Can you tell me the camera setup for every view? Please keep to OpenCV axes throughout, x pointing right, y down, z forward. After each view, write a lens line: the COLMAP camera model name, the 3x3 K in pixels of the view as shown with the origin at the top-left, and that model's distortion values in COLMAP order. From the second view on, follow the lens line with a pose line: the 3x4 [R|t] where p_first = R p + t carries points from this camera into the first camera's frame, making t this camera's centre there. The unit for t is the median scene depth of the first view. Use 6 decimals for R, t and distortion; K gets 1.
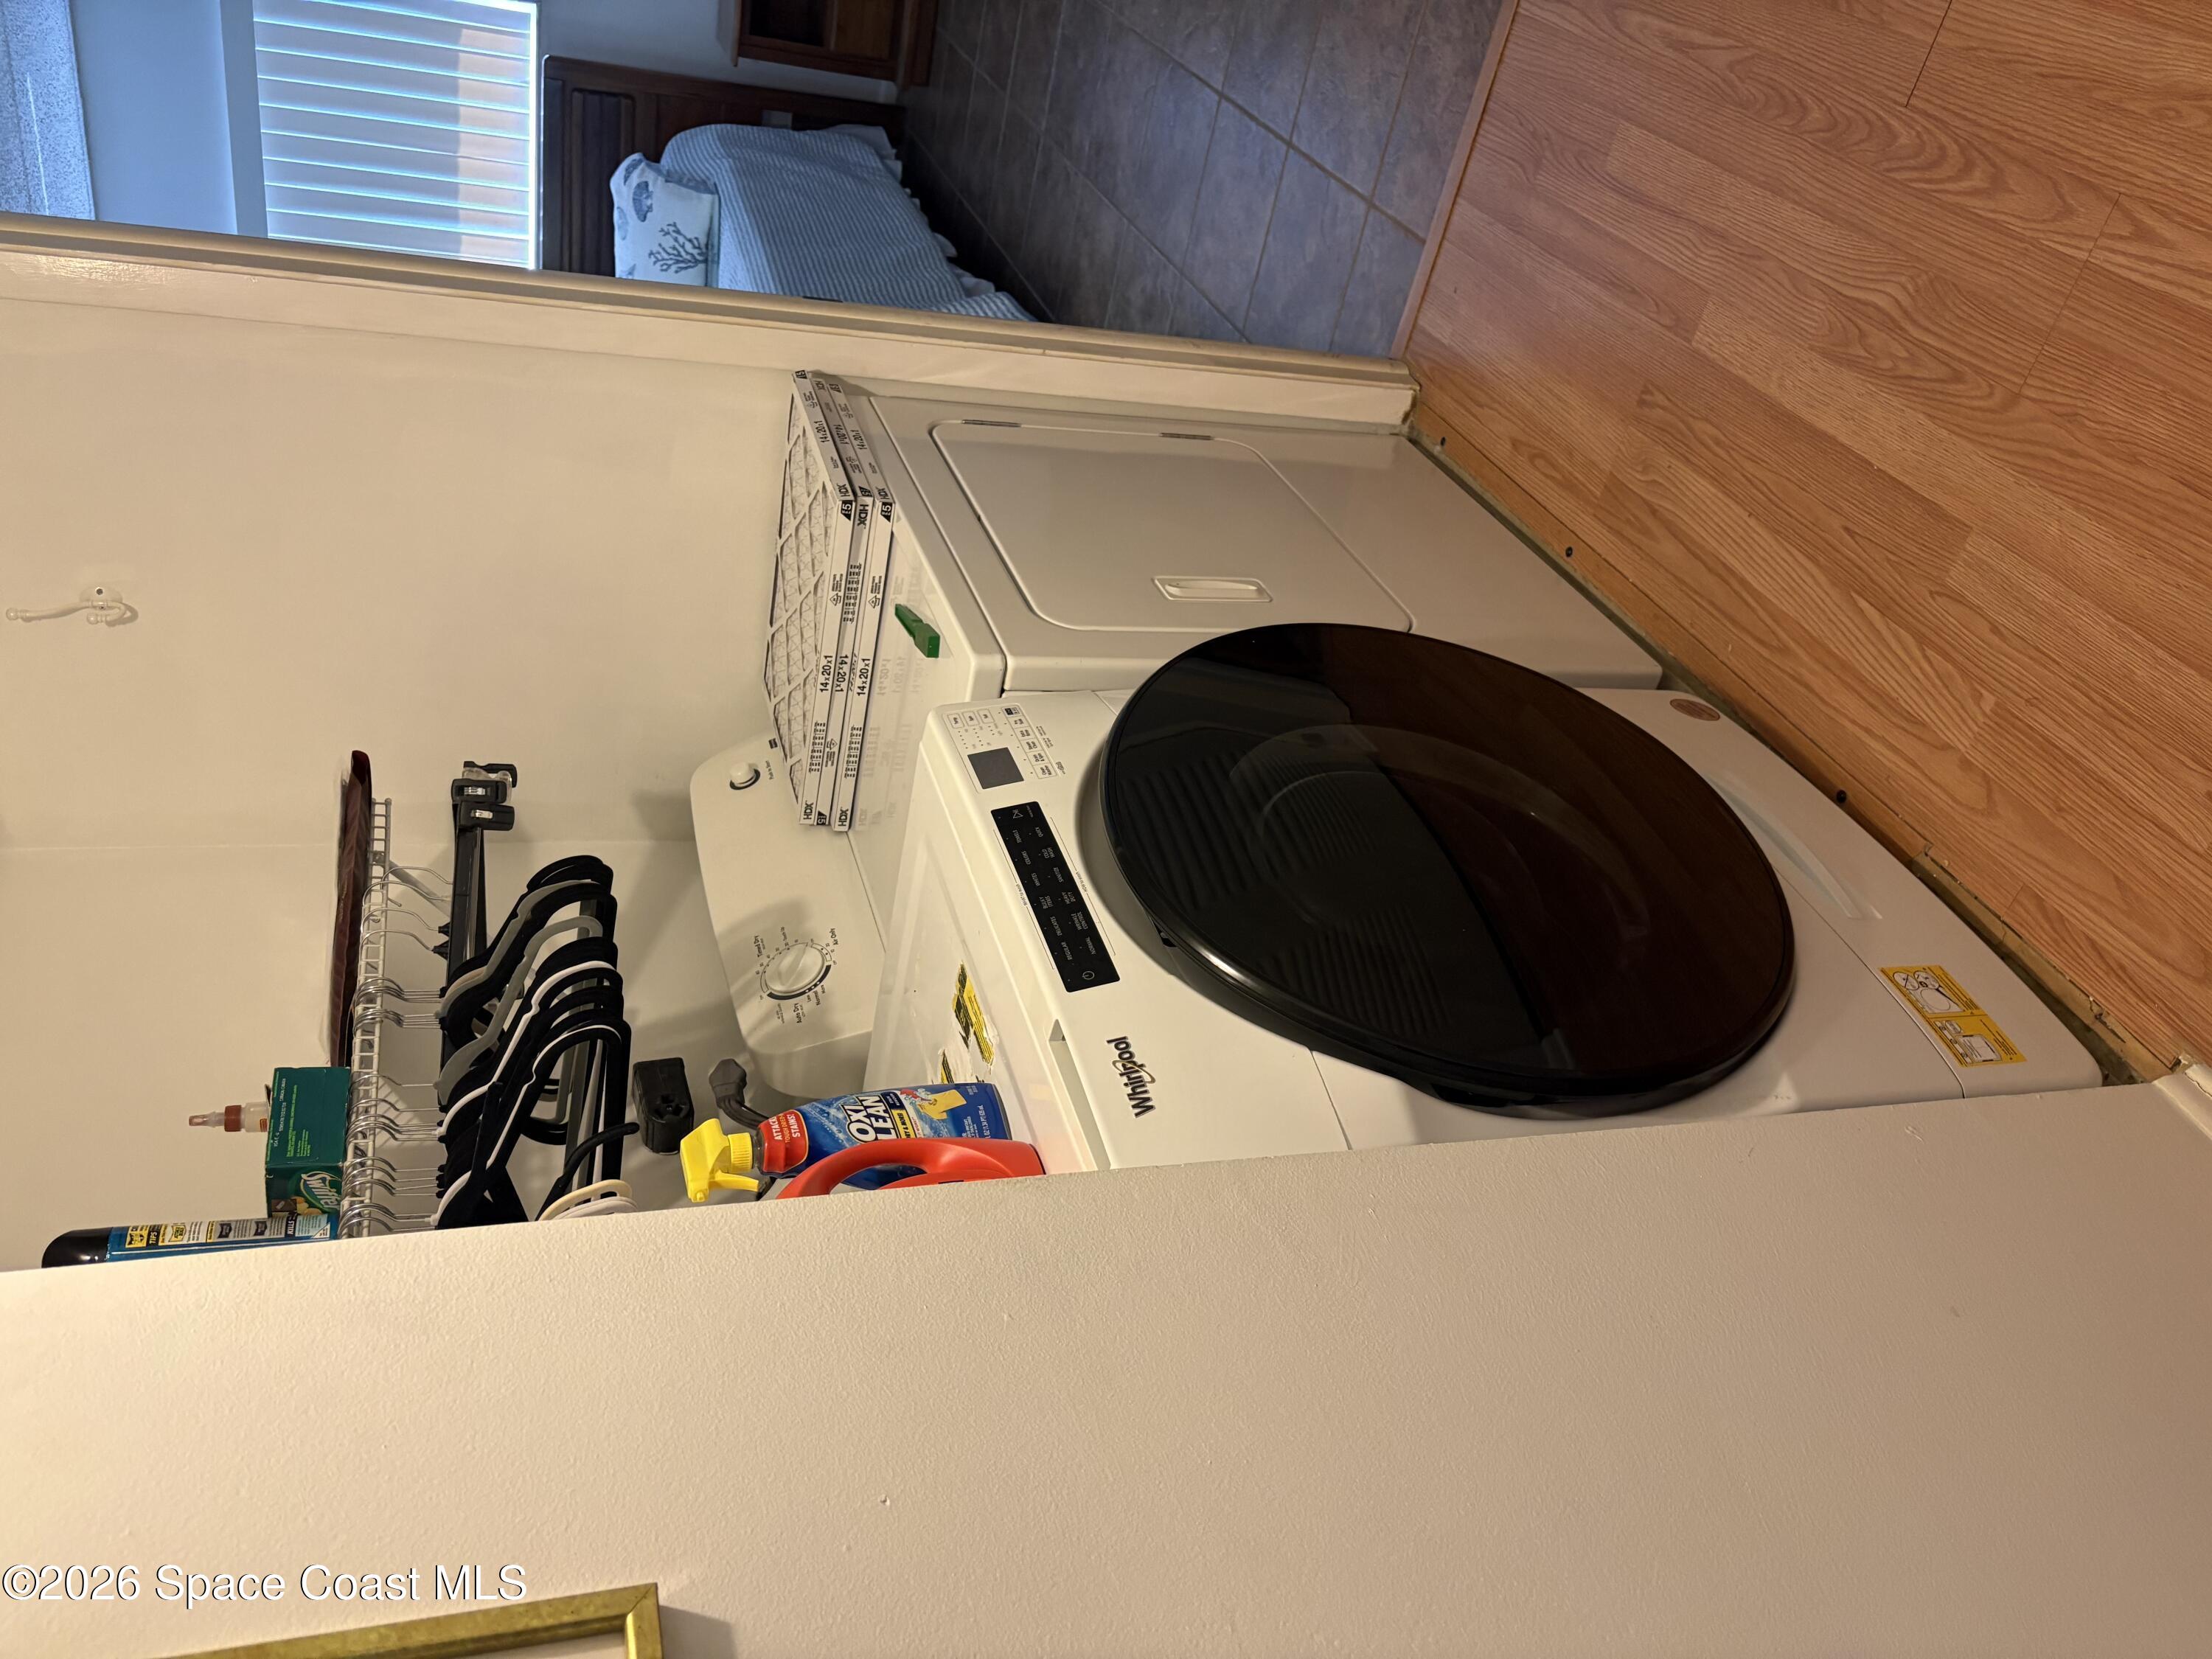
lens RADIAL K [[1689.5, 0, 1119.3], [0, 1689.5, 837.6], [0, 0, 1]] dist [0.046579, -0.023746]
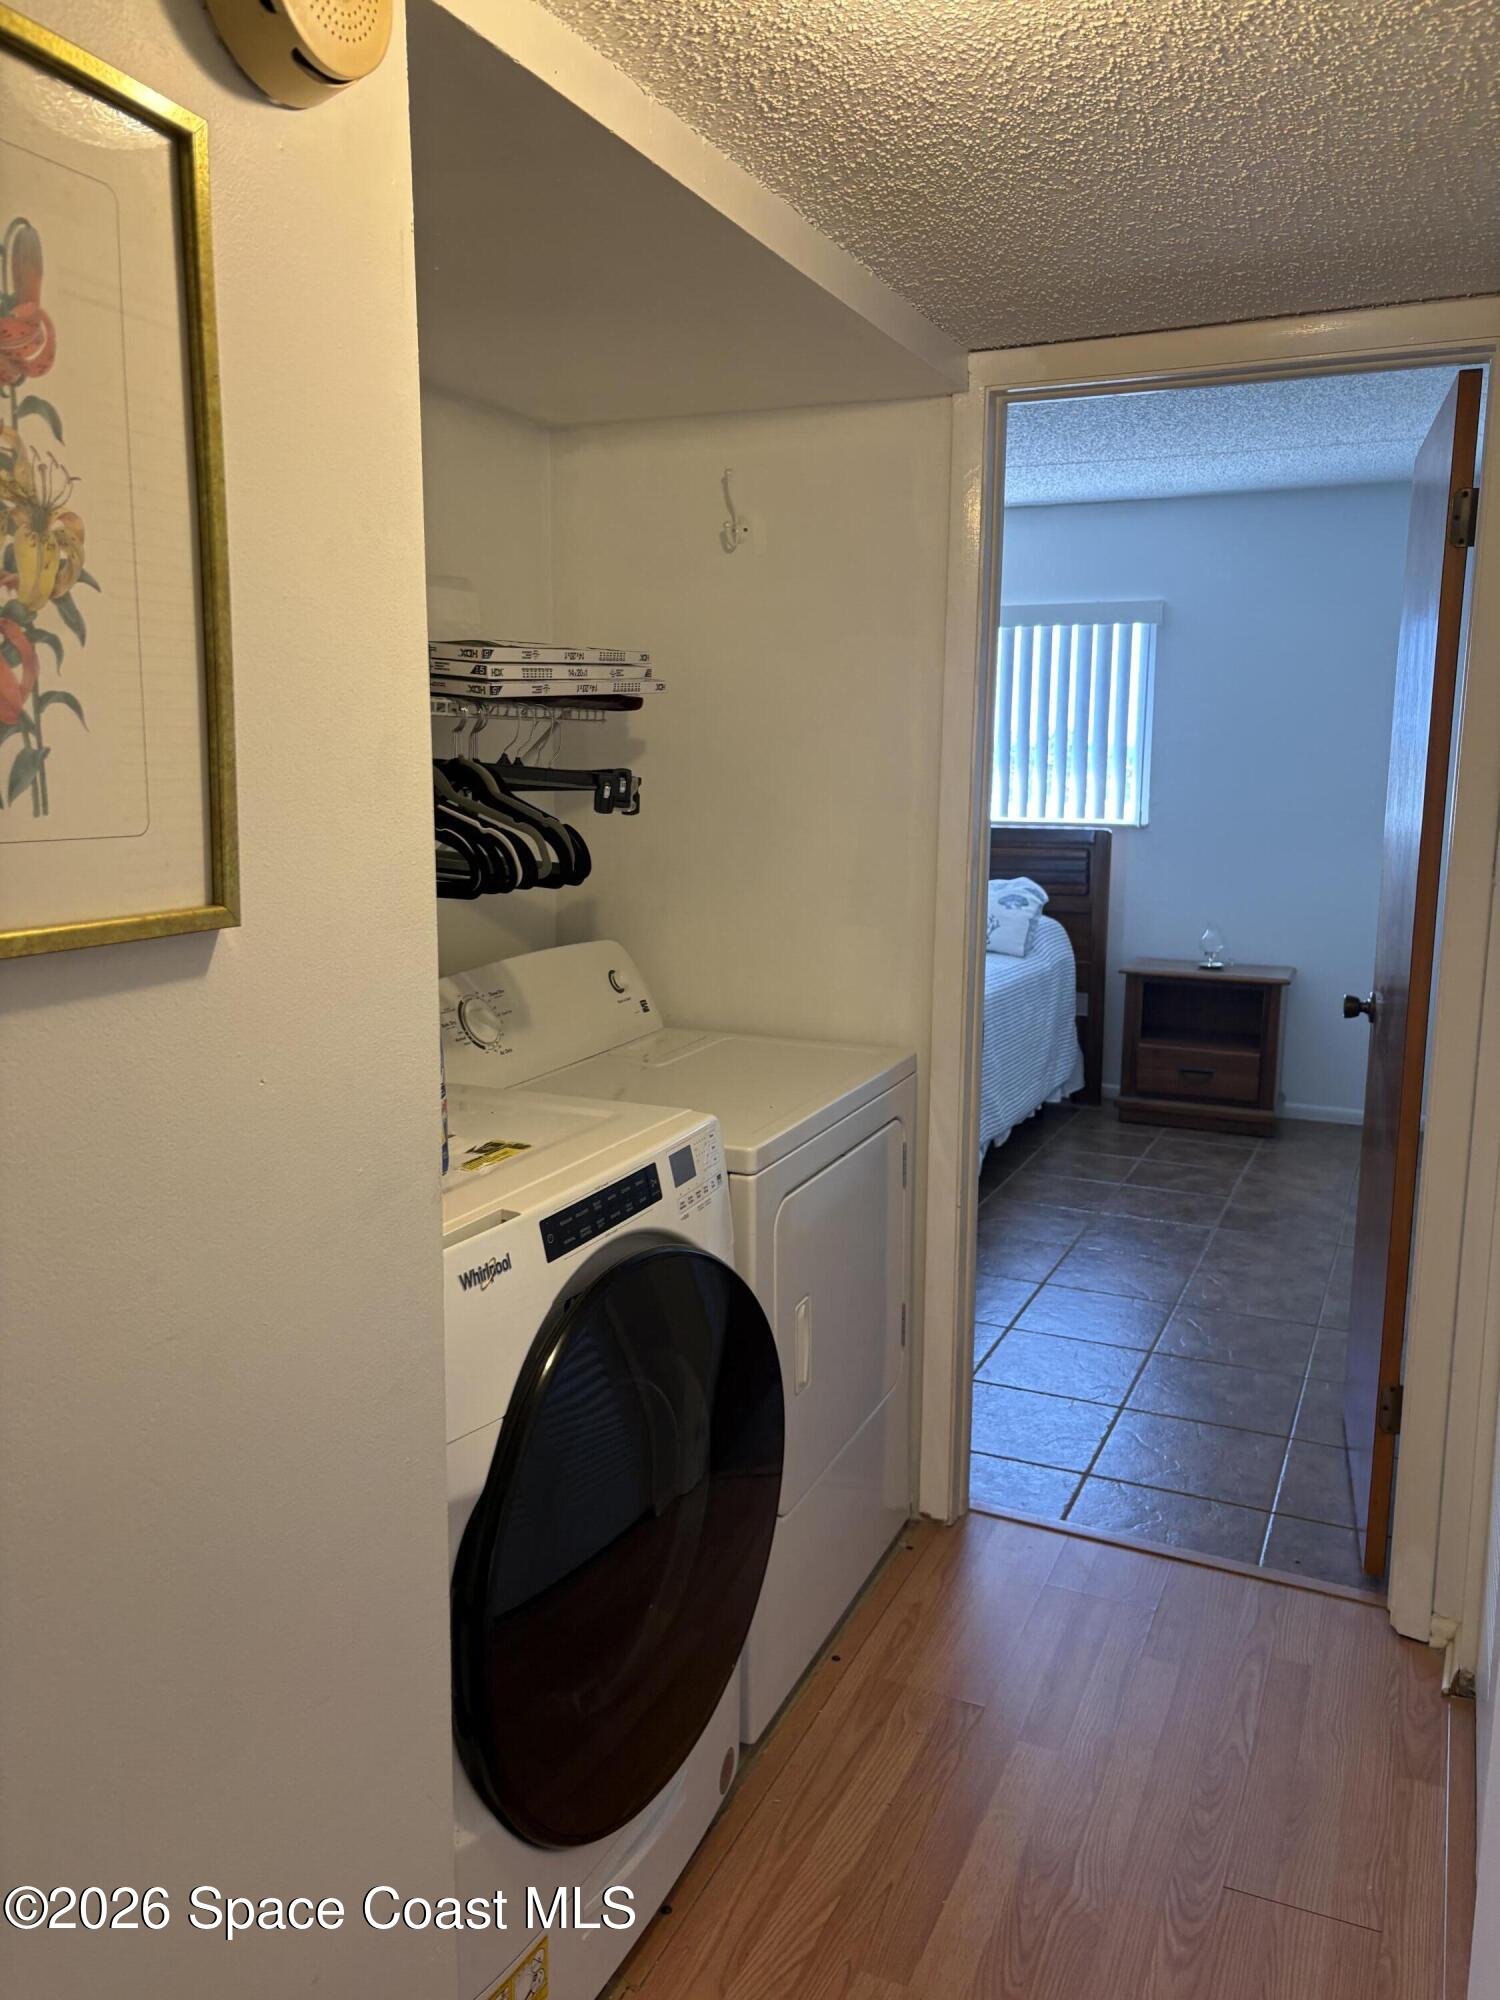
lens RADIAL K [[1527.5, 0, 750.5], [0, 1527.5, 1006.3], [0, 0, 1]] dist [0.046579, -0.023746]
pose [[0.052644, 0.979111, -0.196394, 0.032153], [-0.981760, 0.014765, -0.189551, 0.104770], [-0.182692, 0.202790, 0.962029, -0.136924]]
